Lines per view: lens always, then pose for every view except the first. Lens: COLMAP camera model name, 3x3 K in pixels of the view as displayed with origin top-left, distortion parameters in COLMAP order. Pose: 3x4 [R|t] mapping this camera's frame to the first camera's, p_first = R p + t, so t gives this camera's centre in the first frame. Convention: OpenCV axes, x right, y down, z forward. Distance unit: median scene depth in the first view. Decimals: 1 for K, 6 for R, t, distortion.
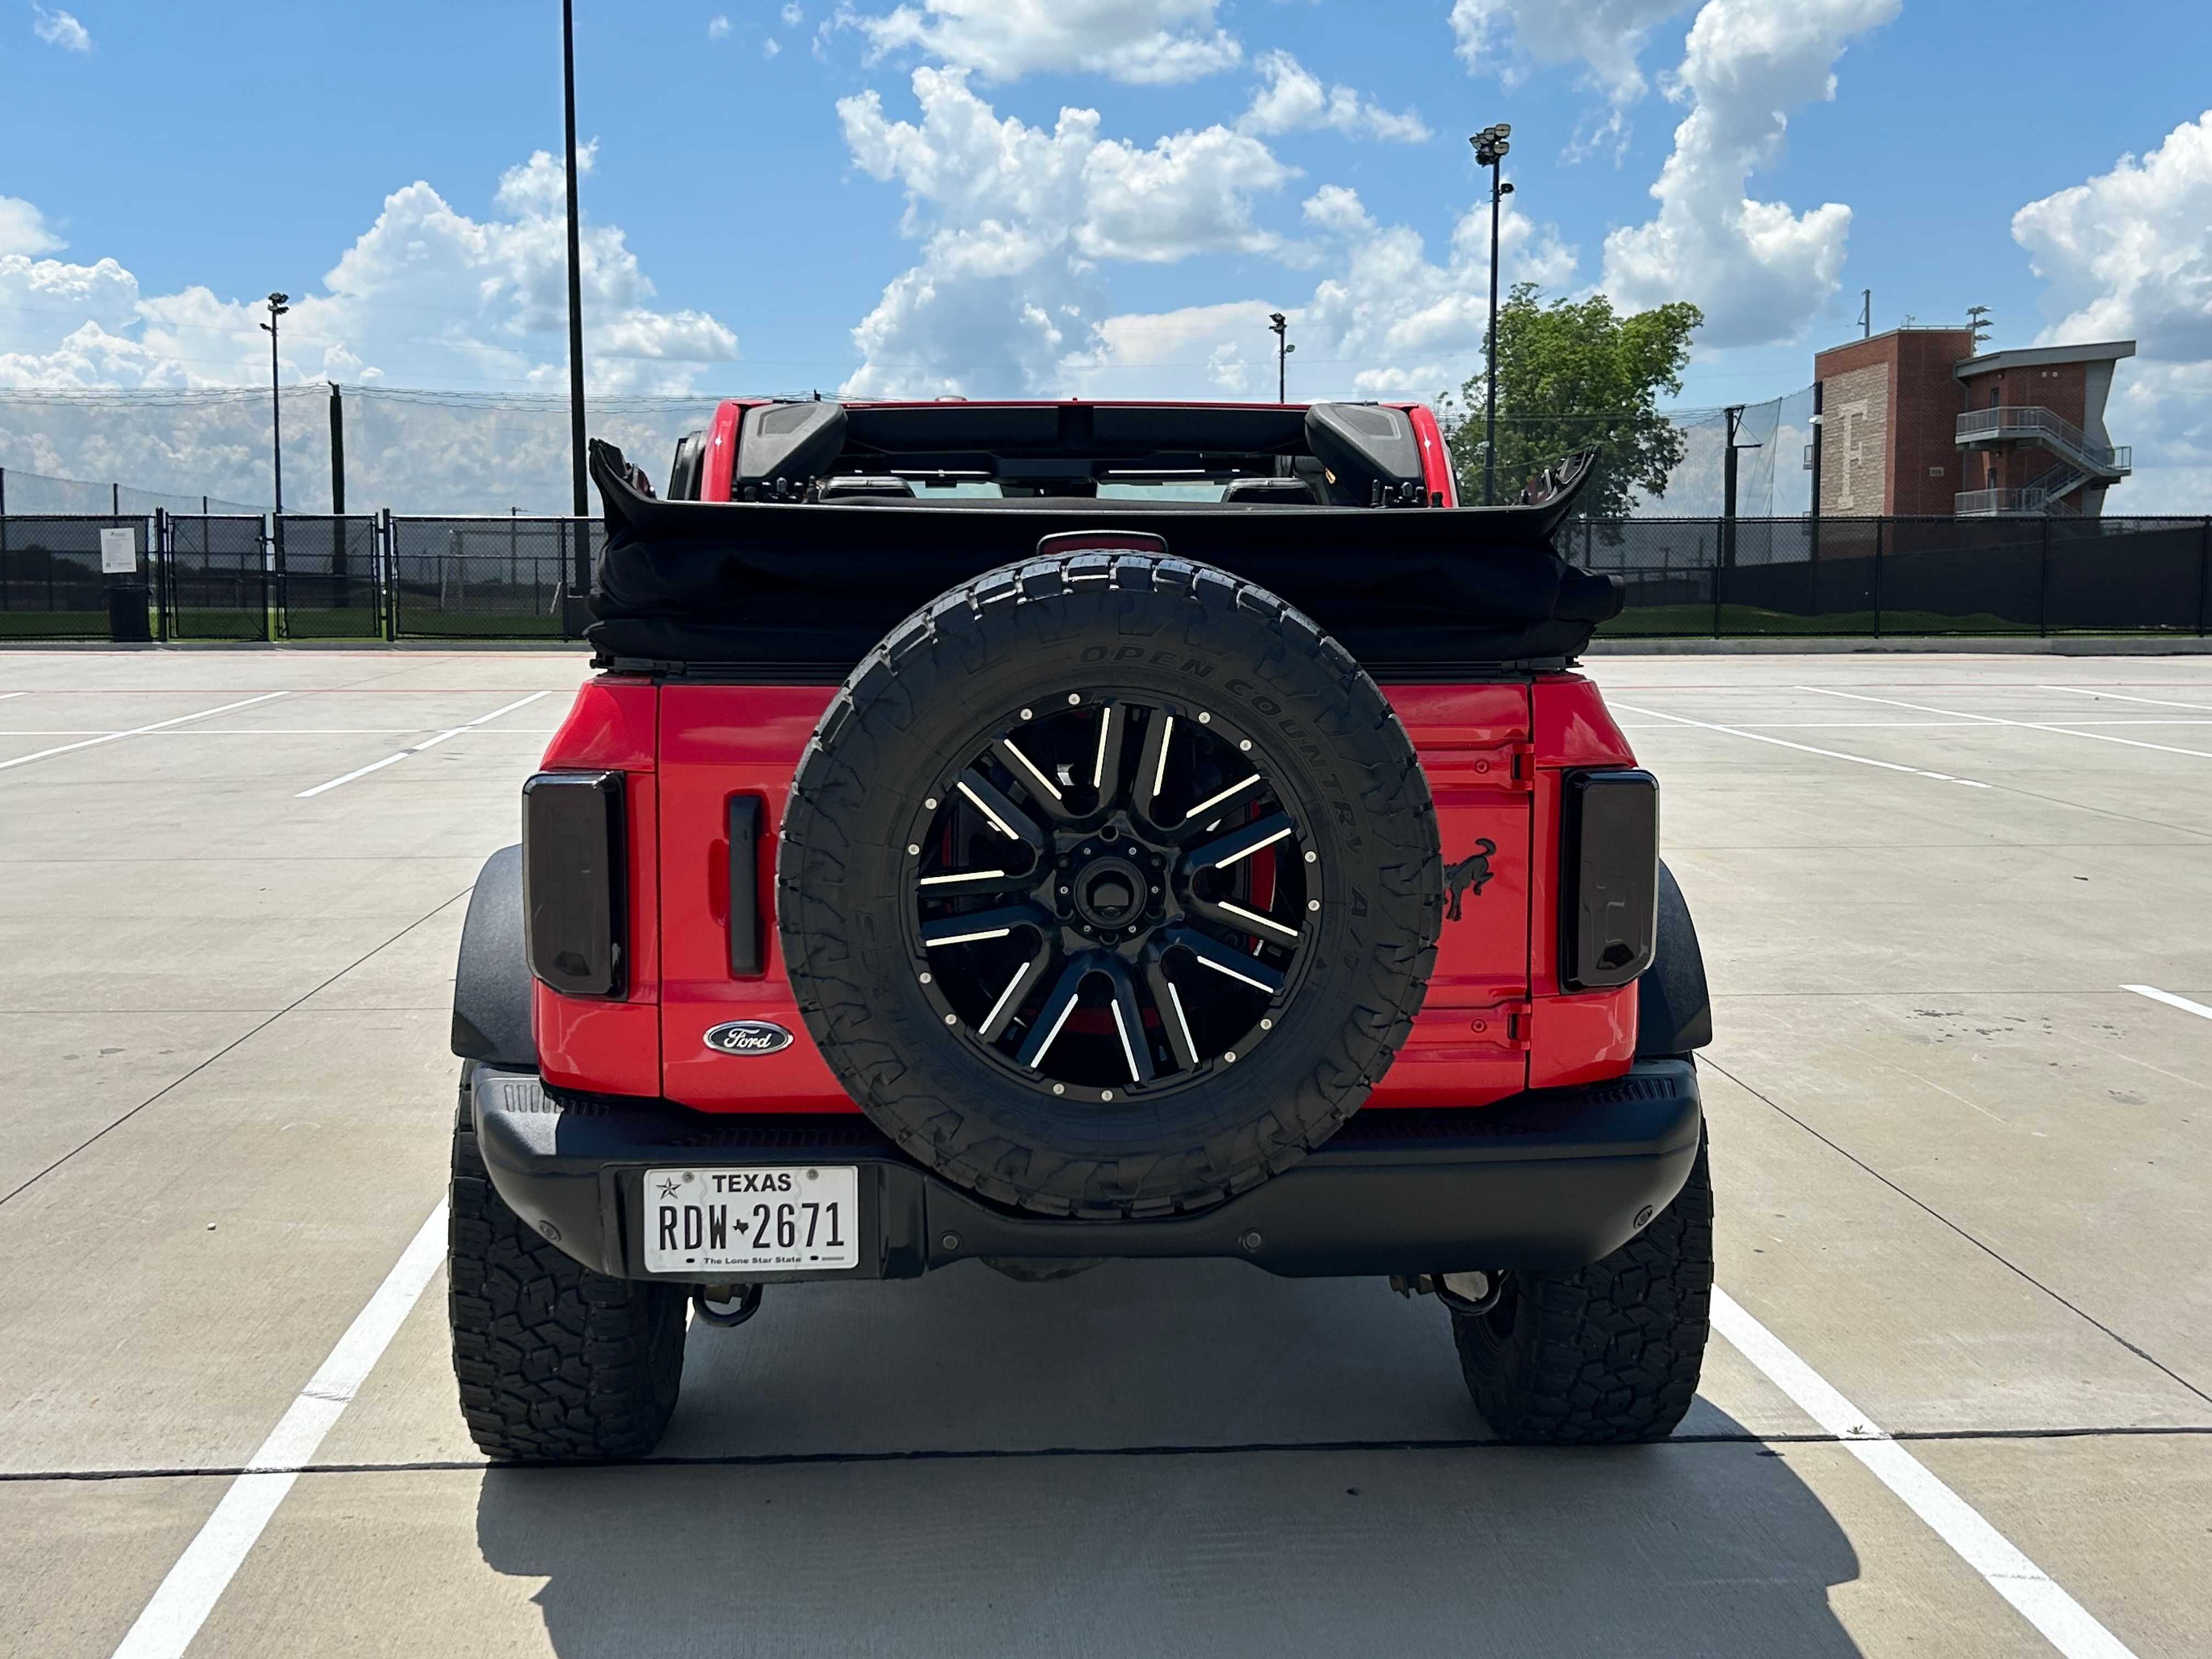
lens RADIAL K [[2454.3, 0, 1070.2], [0, 2454.3, 833.8], [0, 0, 1]] dist [0.022082, 0.000000]
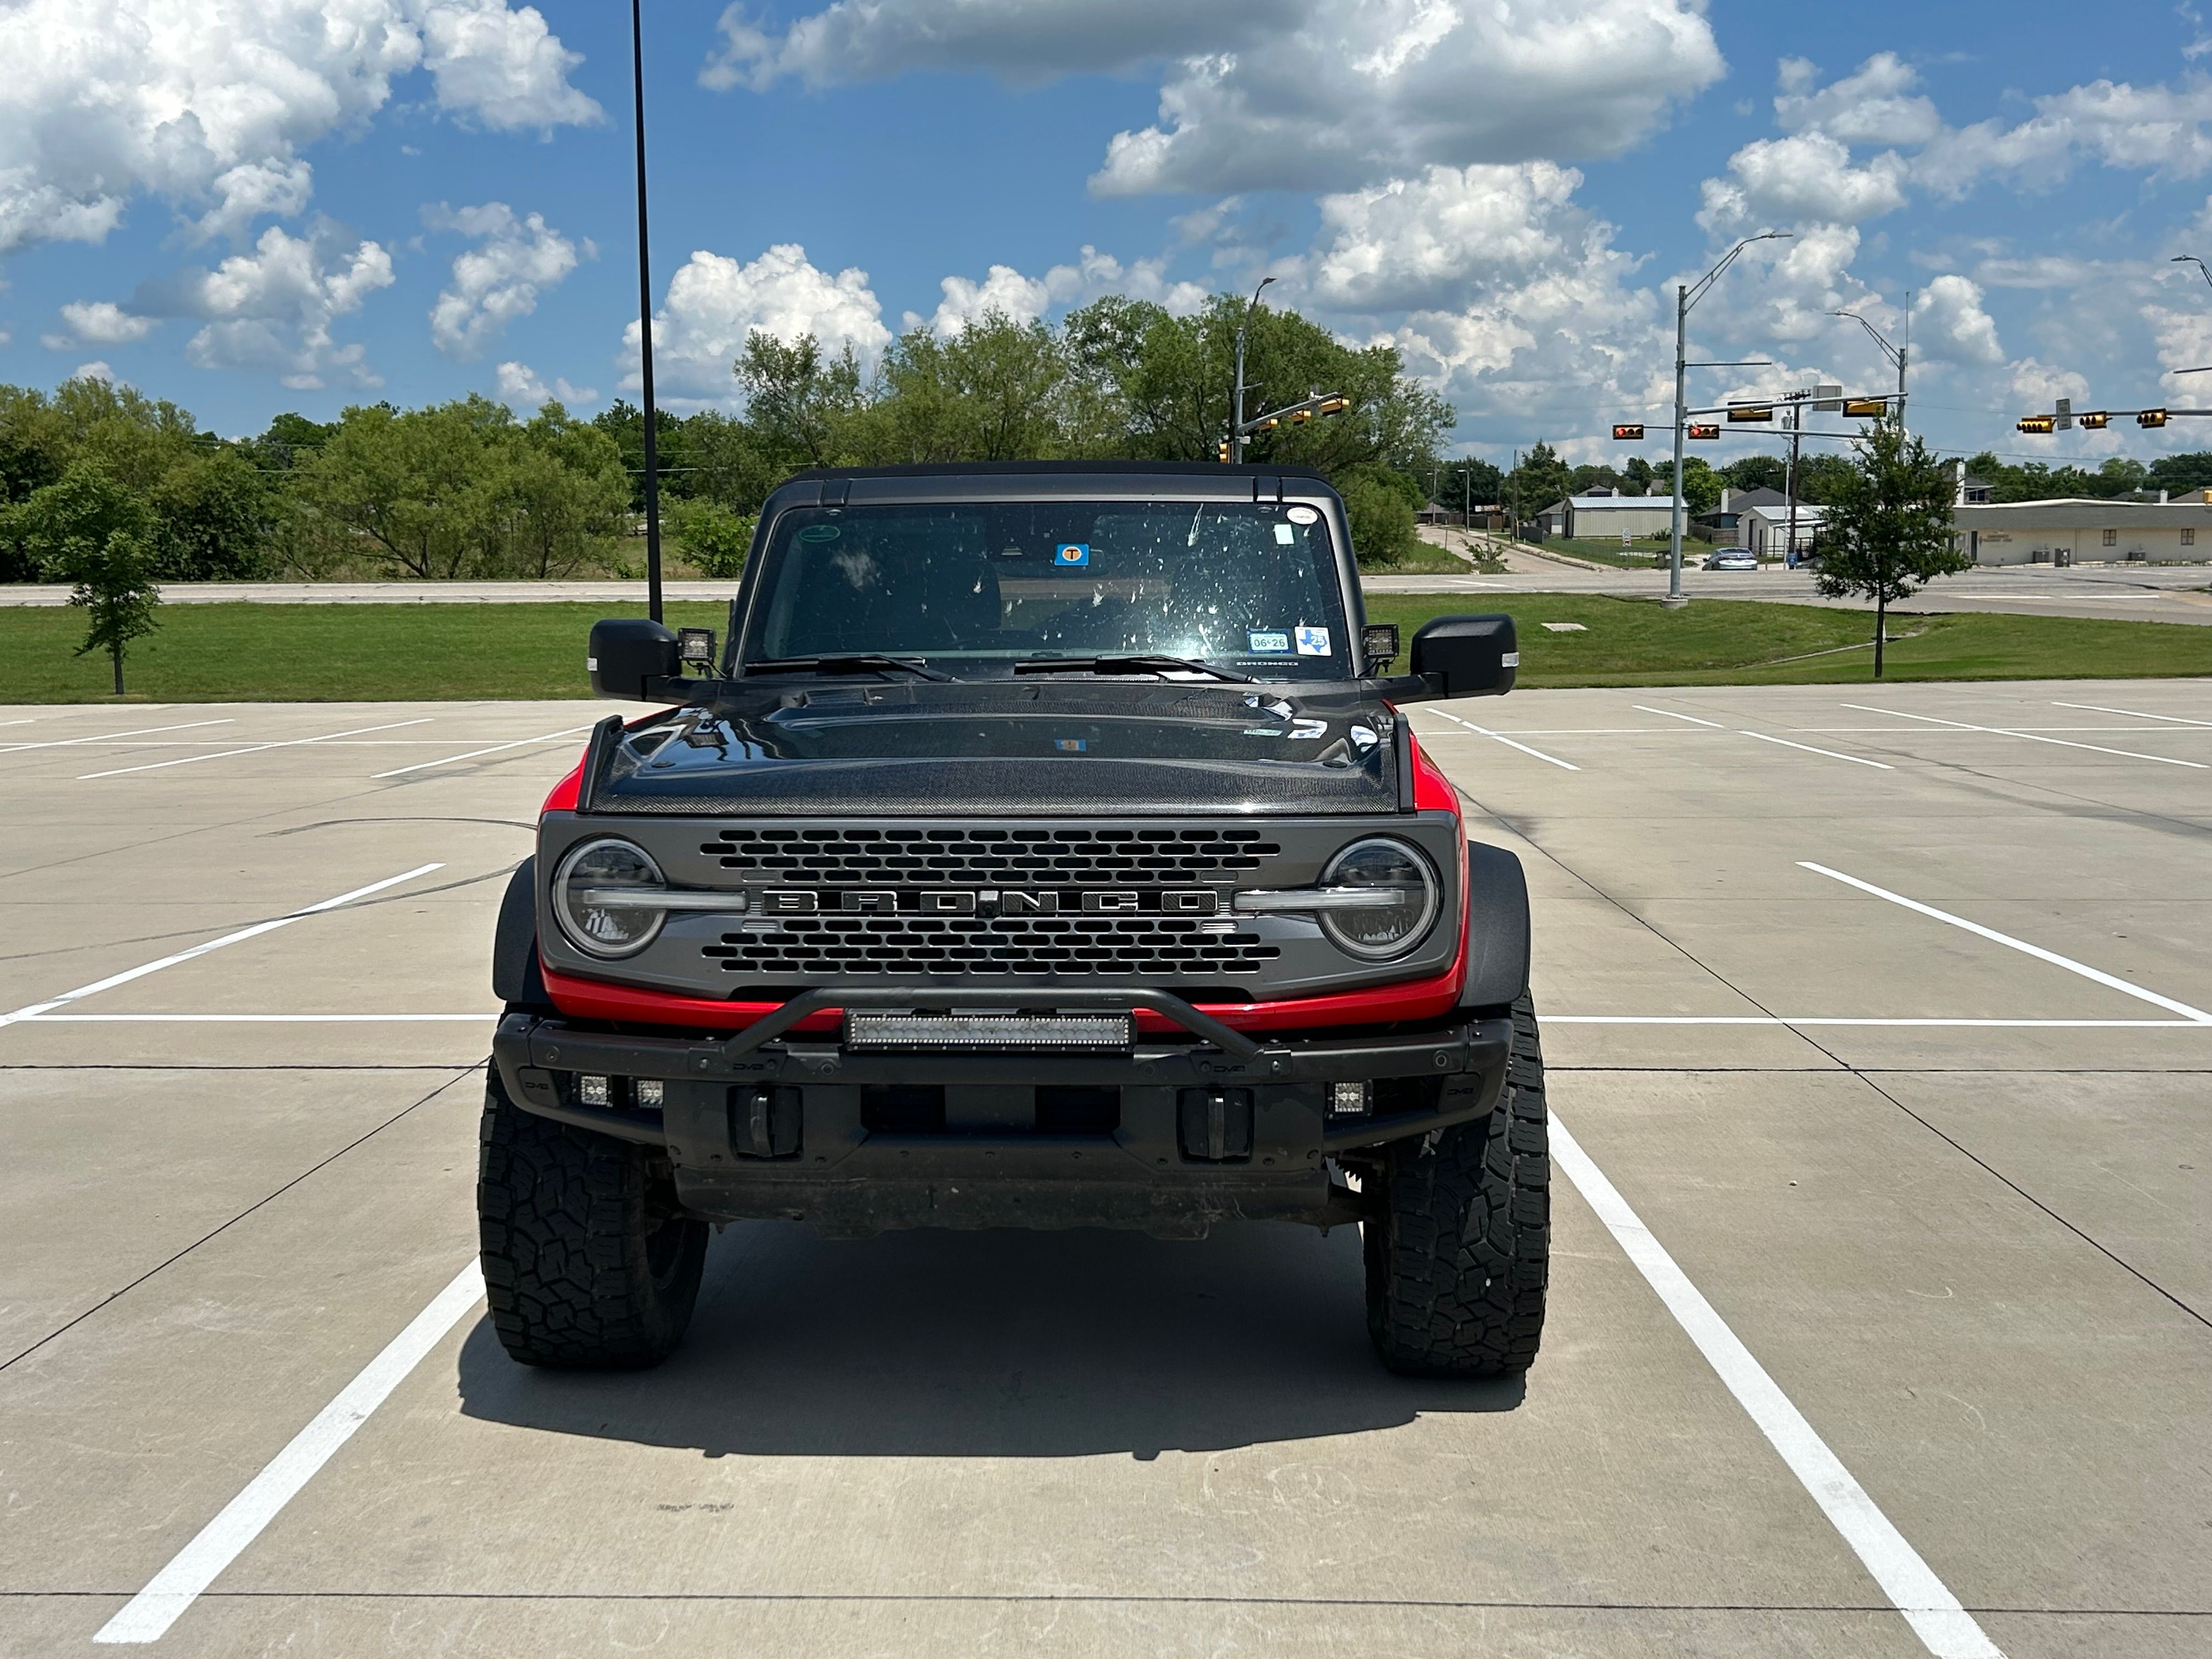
lens RADIAL K [[2396.7, 0, 1101.2], [0, 2396.7, 783.1], [0, 0, 1]] dist [0.030476, 0.000000]
pose [[-0.996277, -0.001150, 0.086196, -0.020162], [0.014713, 0.982970, 0.183178, -0.038454], [-0.084939, 0.183764, -0.979294, 0.343222]]
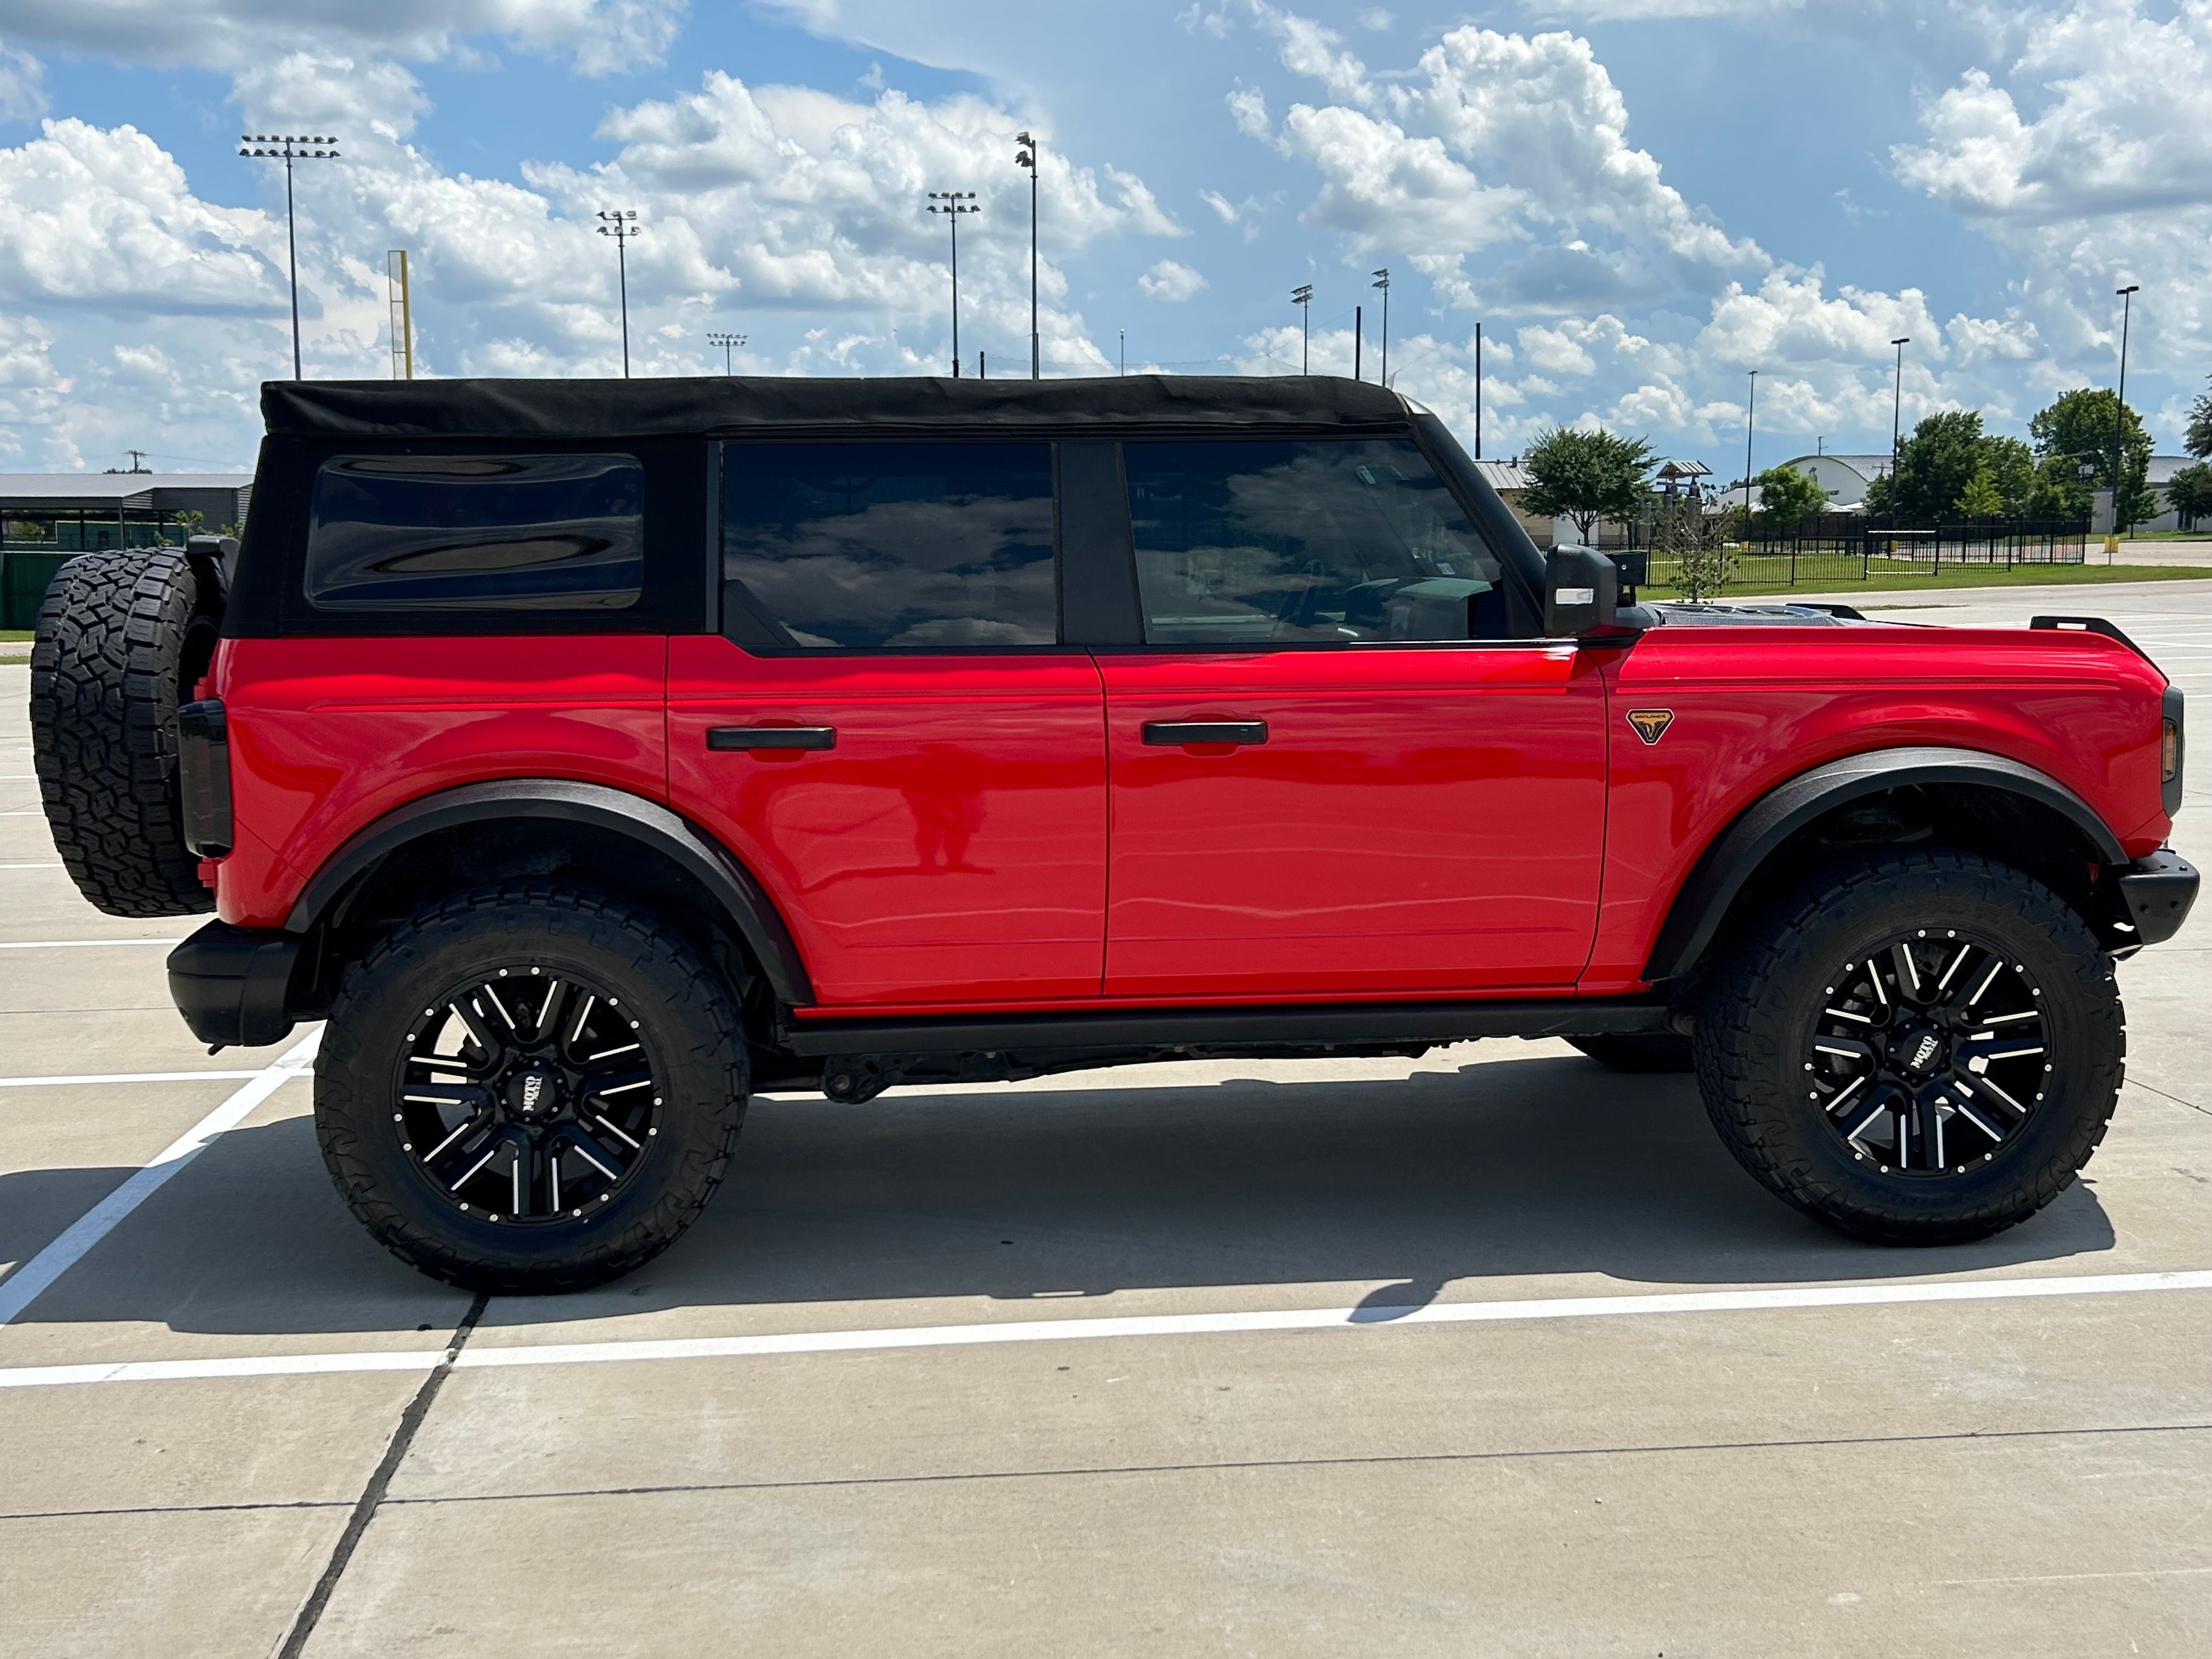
lens RADIAL K [[2396.7, 0, 1081.9], [0, 2396.7, 840.6], [0, 0, 1]] dist [0.030476, 0.000000]
pose [[0.026836, 0.117721, -0.992684, 0.168828], [-0.096029, 0.988753, 0.114659, -0.016131], [0.995017, 0.092249, 0.037839, 0.151620]]
